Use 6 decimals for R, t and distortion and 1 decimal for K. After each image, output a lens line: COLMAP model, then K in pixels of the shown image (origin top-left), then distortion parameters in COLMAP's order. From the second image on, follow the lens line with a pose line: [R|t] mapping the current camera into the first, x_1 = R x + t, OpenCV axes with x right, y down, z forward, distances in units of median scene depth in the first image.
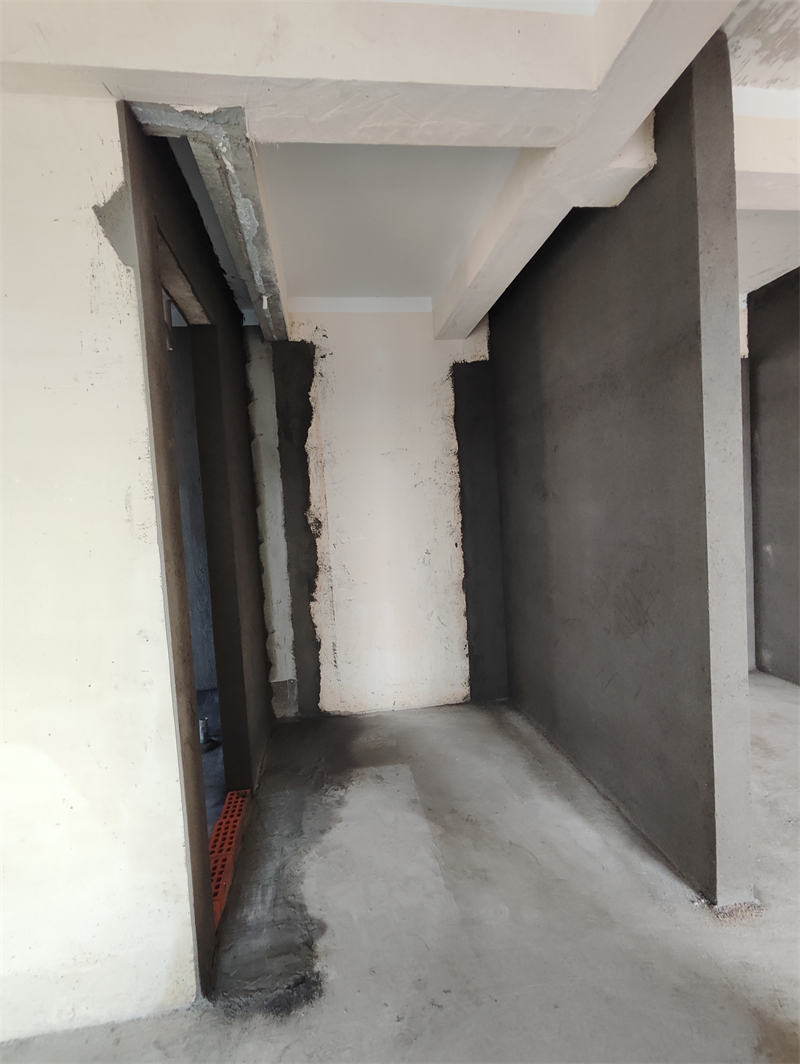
lens RADIAL K [[492.0, 0, 398.1], [0, 492.0, 535.7], [0, 0, 1]] dist [-0.002966, 0.005520]
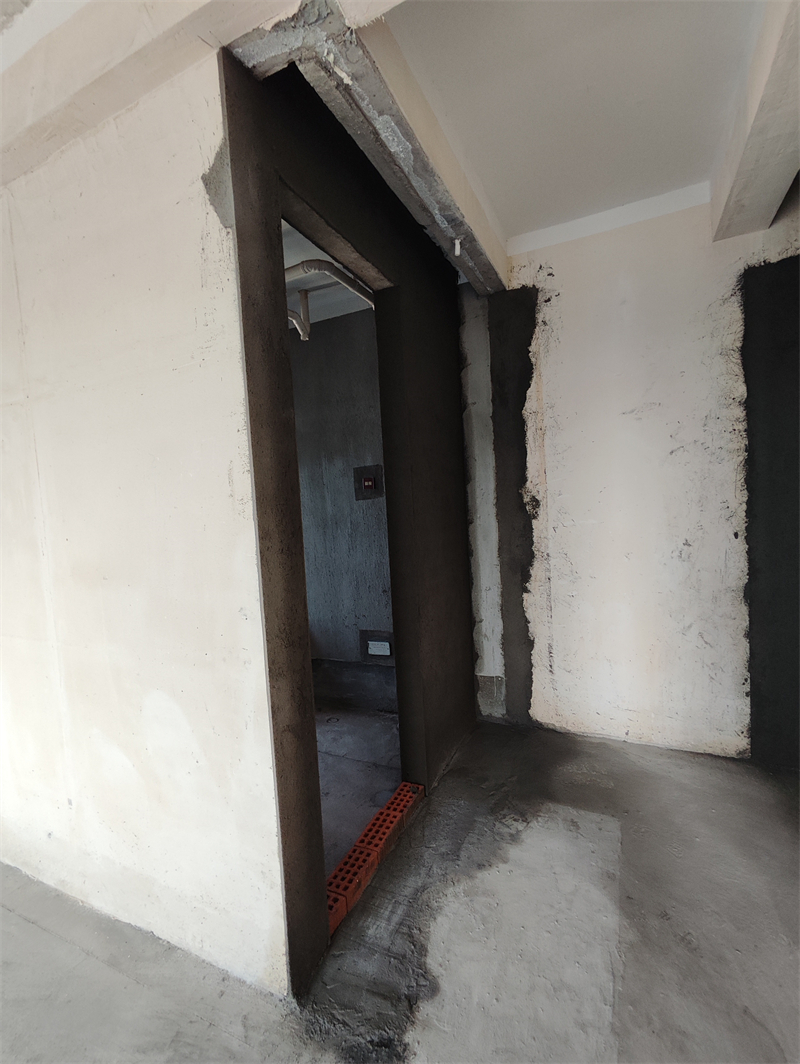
lens RADIAL K [[492.0, 0, 398.1], [0, 492.0, 535.7], [0, 0, 1]] dist [-0.002966, 0.005520]
pose [[0.825327, 0.047408, -0.562661, 0.125684], [-0.024419, 0.998534, 0.048315, -0.002708], [0.564126, -0.026136, 0.825275, 0.166084]]
